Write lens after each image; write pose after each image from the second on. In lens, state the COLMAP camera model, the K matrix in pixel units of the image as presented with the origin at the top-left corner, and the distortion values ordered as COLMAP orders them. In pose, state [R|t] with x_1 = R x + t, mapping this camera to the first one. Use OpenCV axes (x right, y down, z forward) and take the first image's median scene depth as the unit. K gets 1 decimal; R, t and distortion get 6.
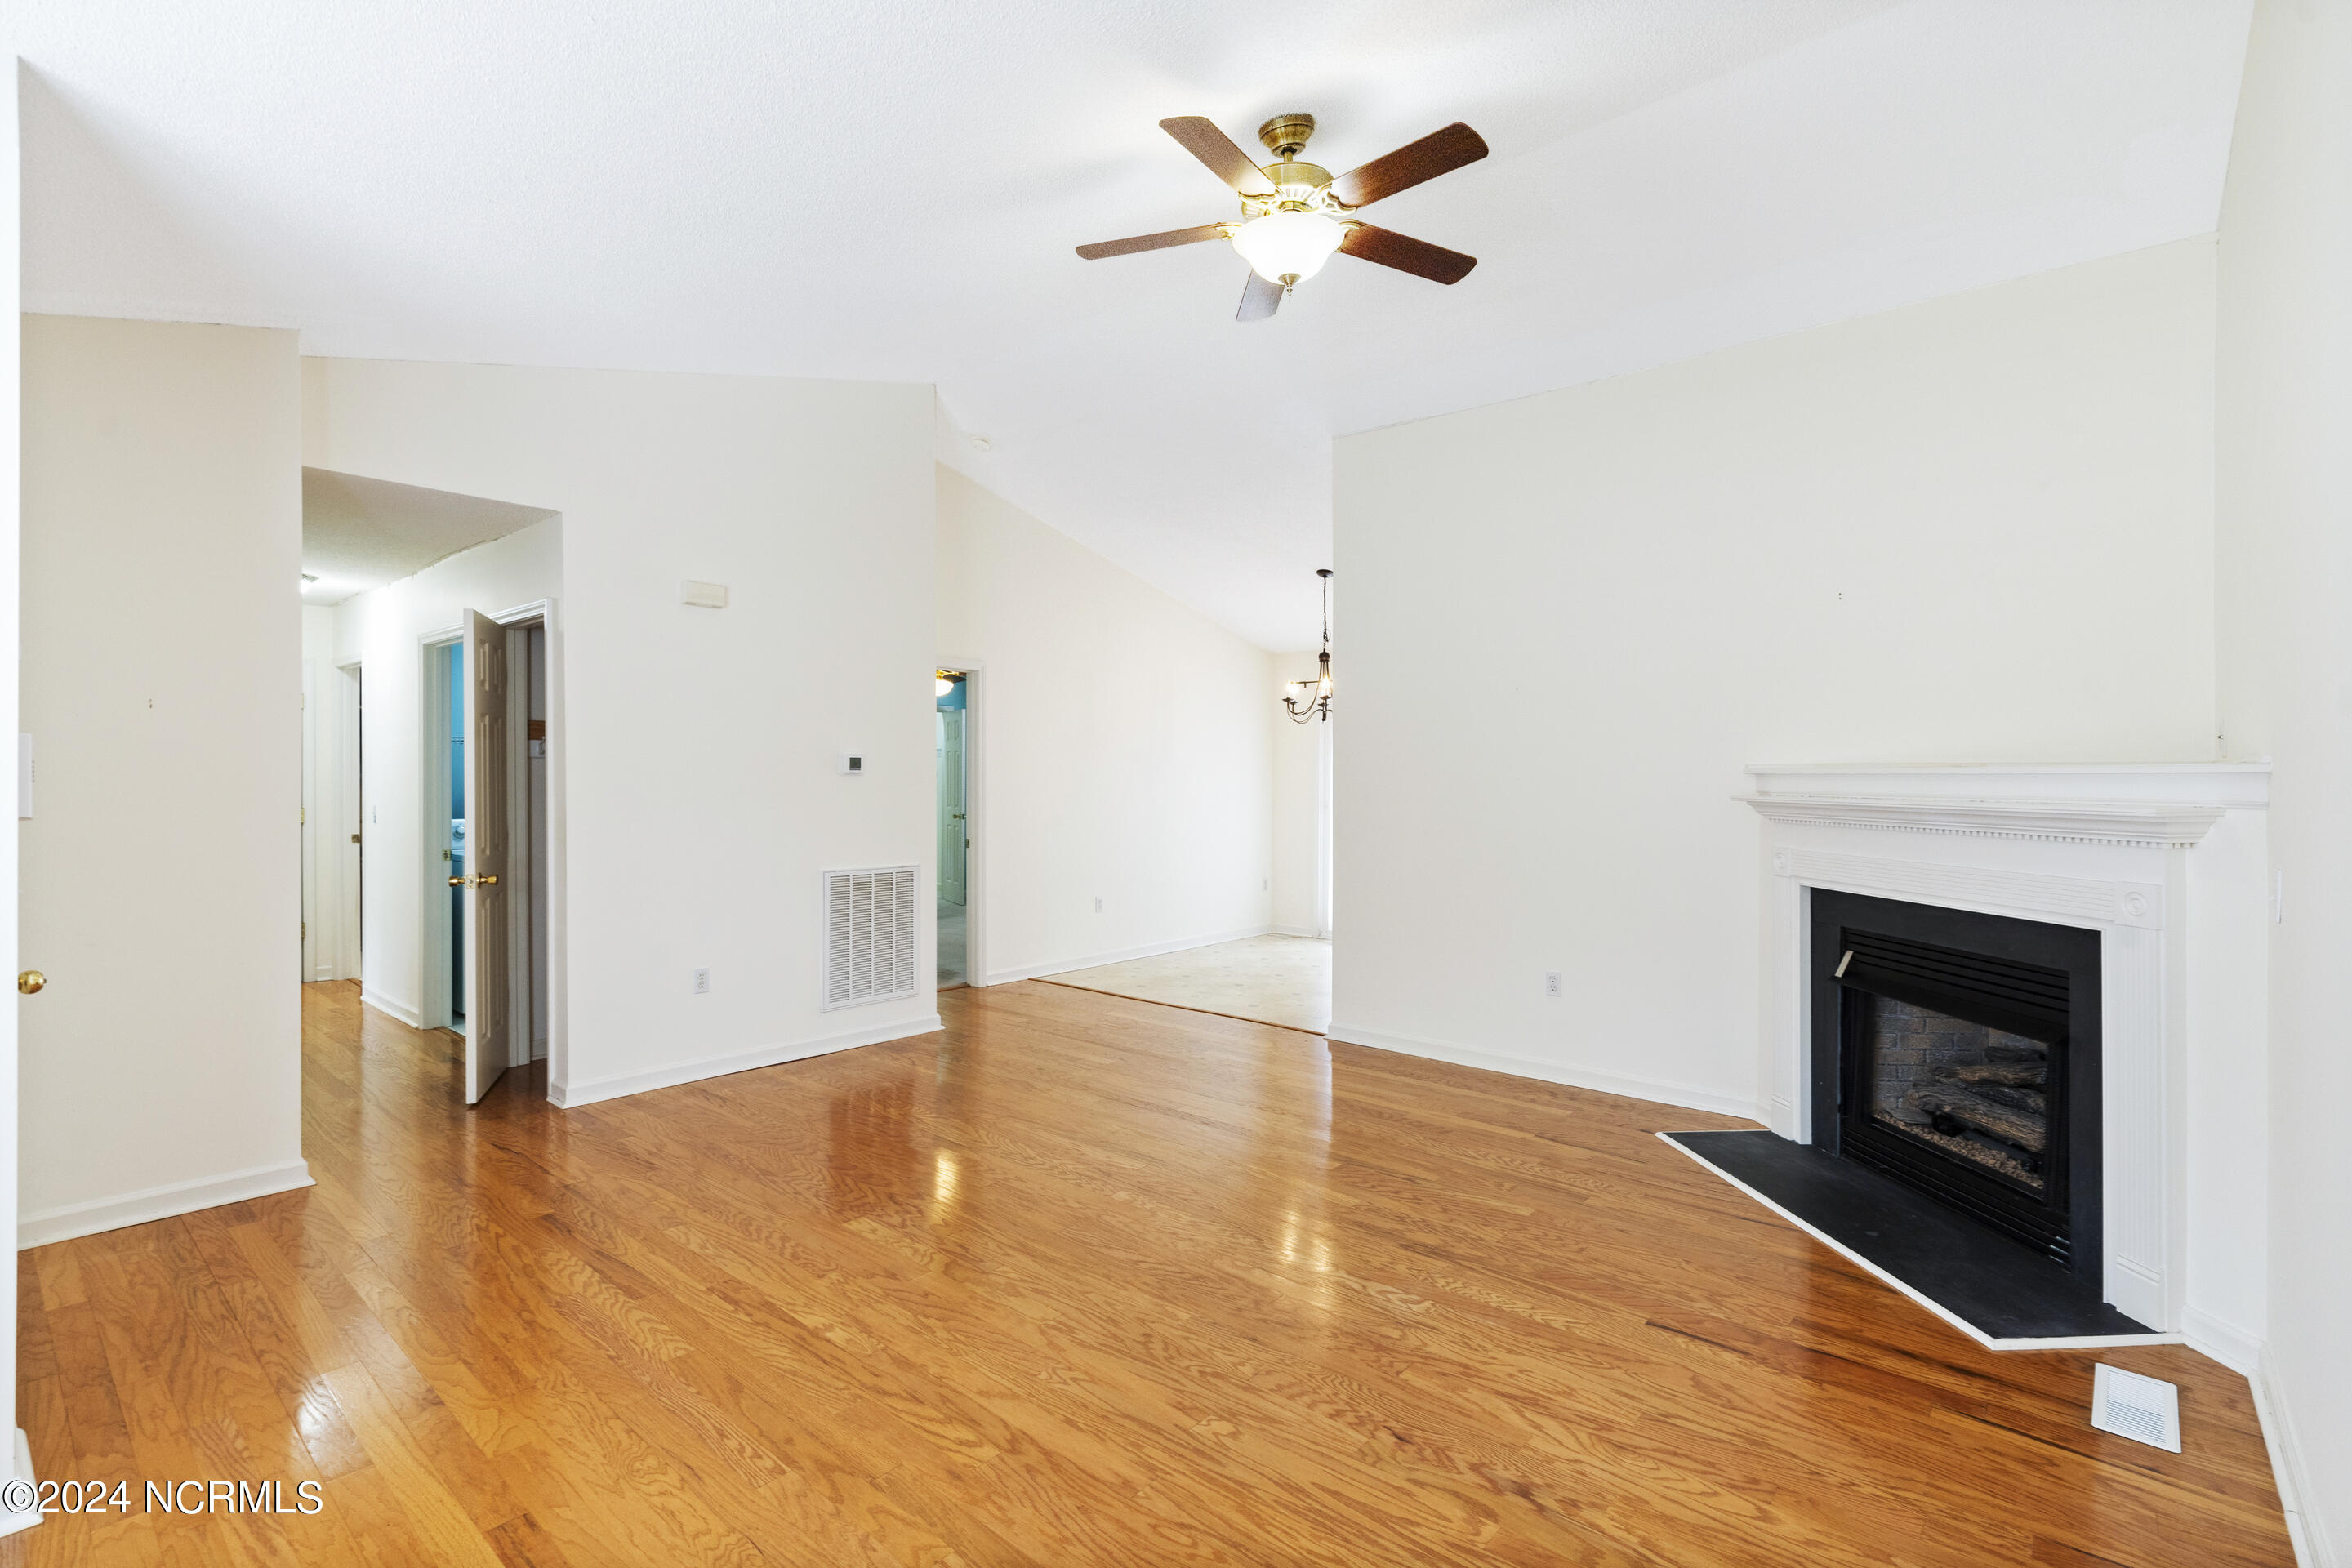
lens RADIAL K [[1072.9, 0, 1182.5], [0, 1072.9, 786.5], [0, 0, 1]] dist [-0.001414, -0.000719]
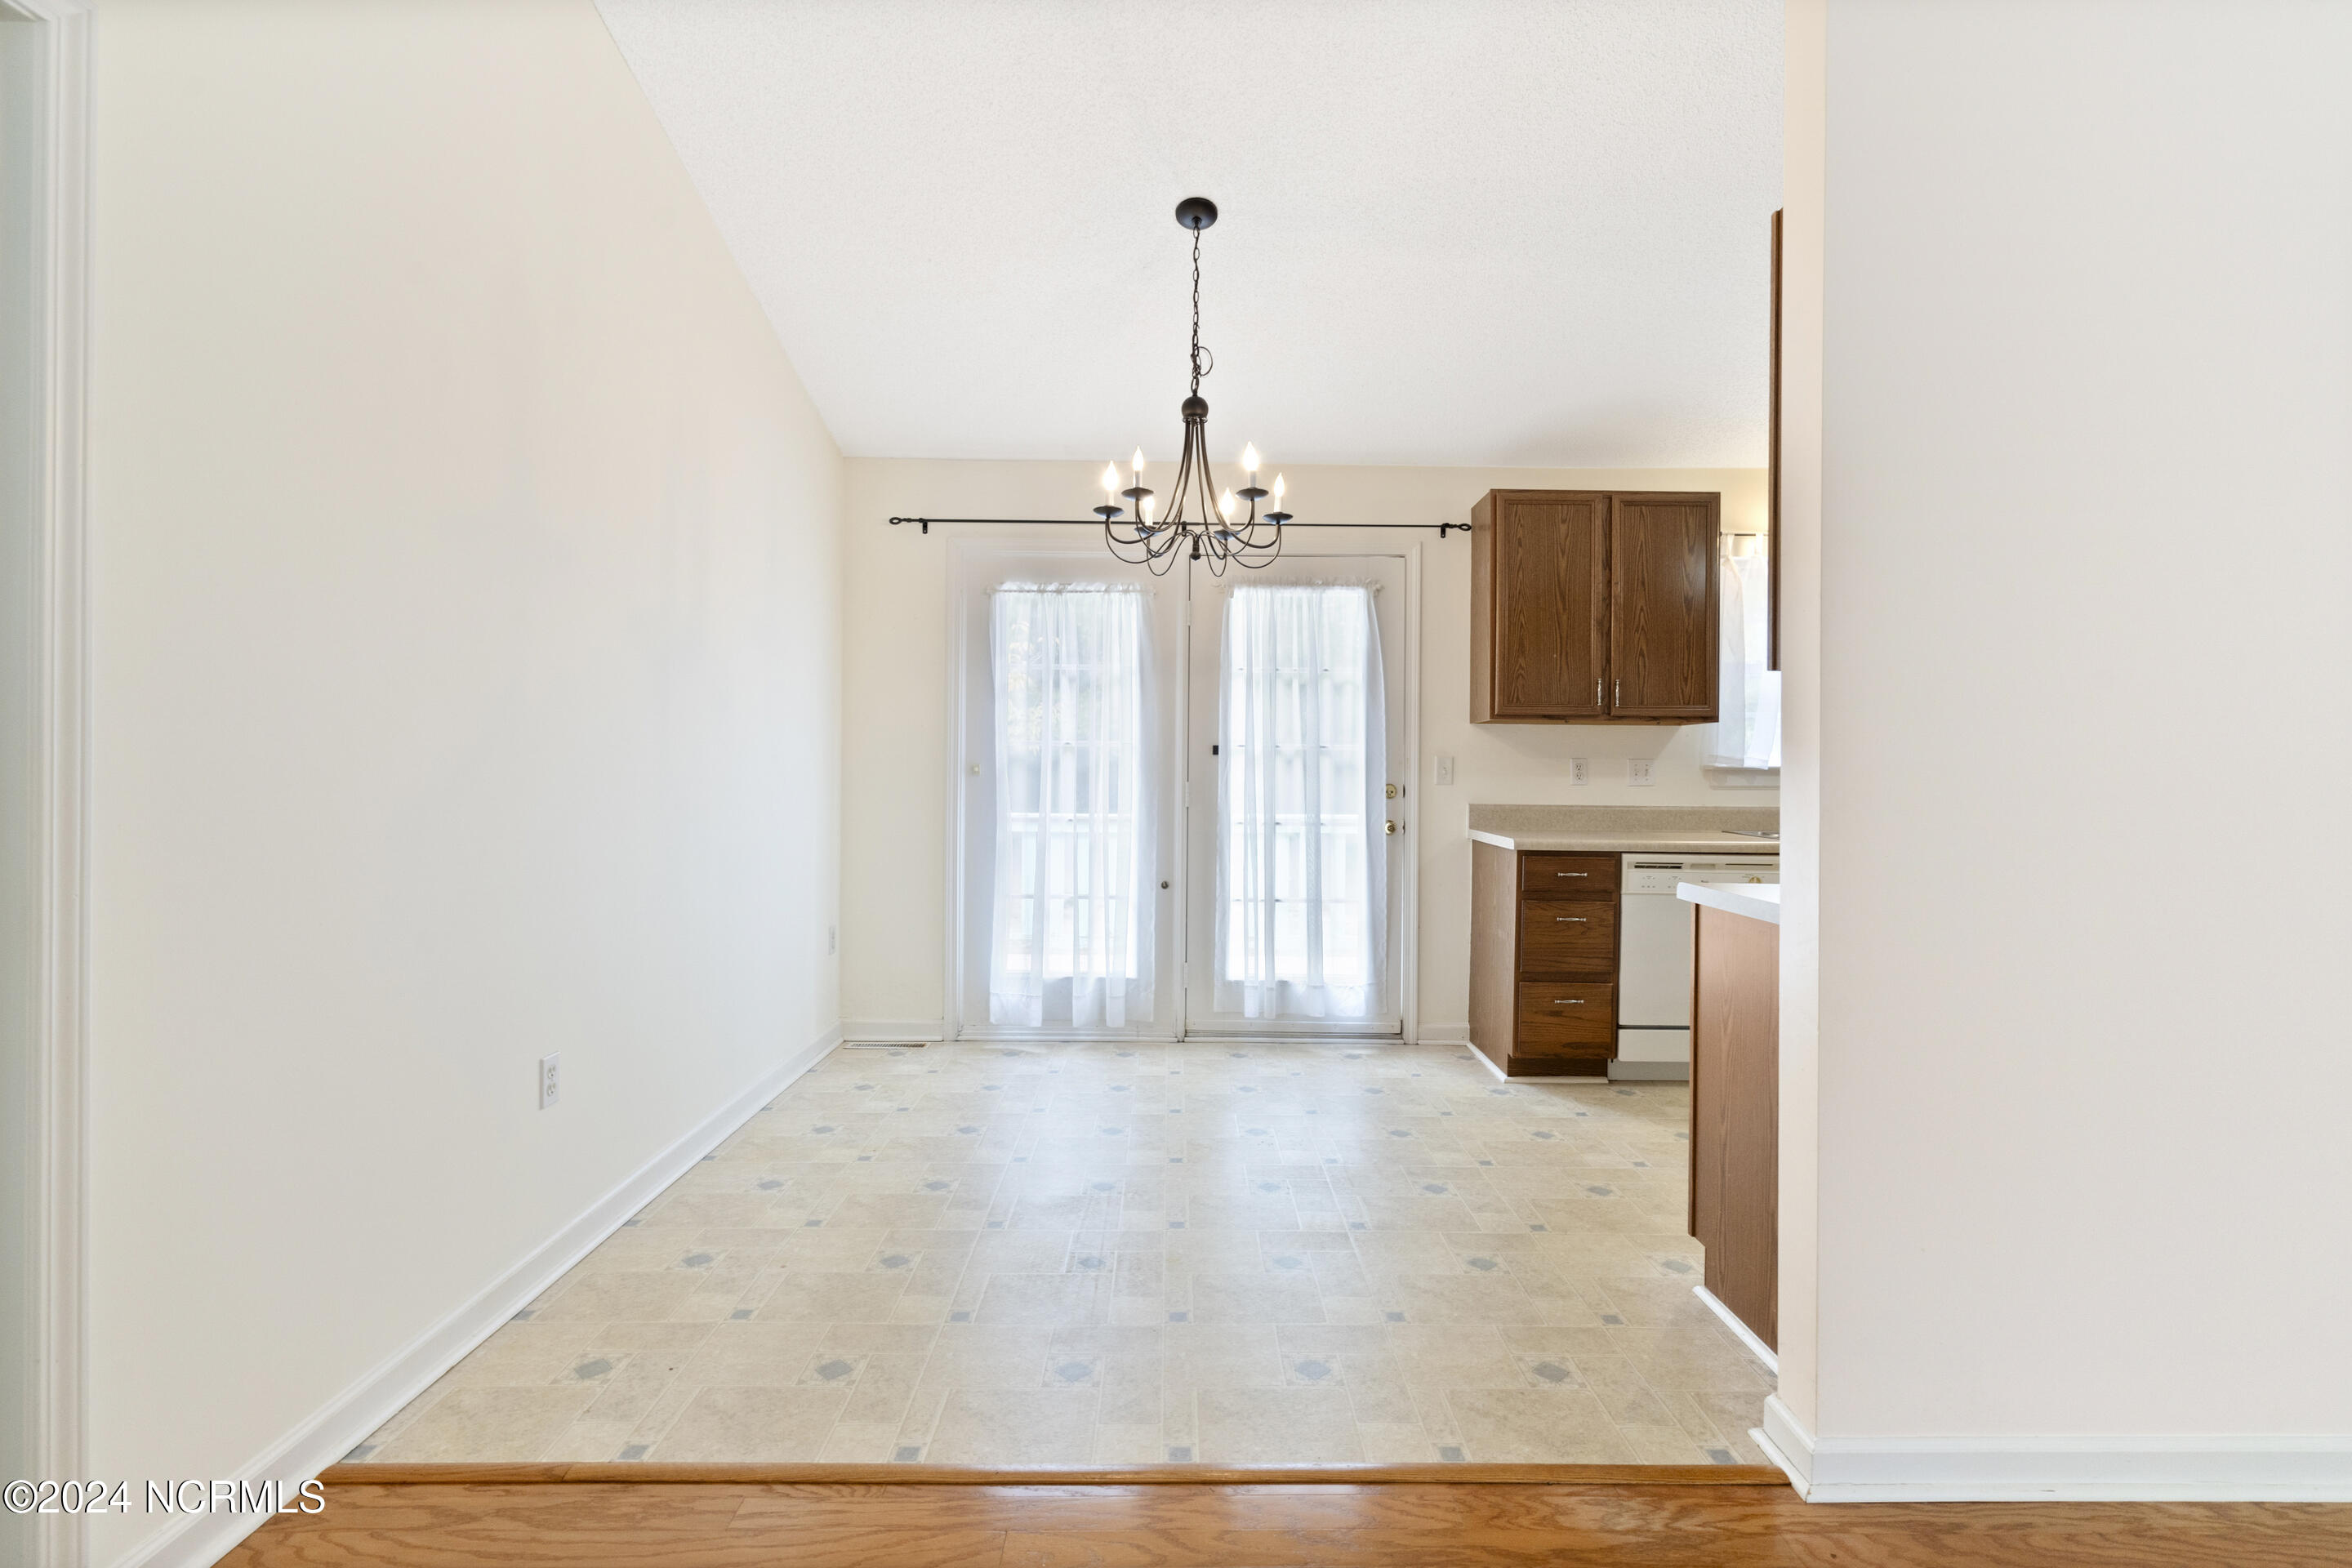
lens RADIAL K [[1085.8, 0, 1179.9], [0, 1085.8, 775.8], [0, 0, 1]] dist [-0.002696, -0.000420]
pose [[0.752579, -0.000937, 0.658501, -0.322704], [0.002374, 0.999996, -0.001290, 0.050012], [-0.658497, 0.002534, 0.752579, 1.419844]]
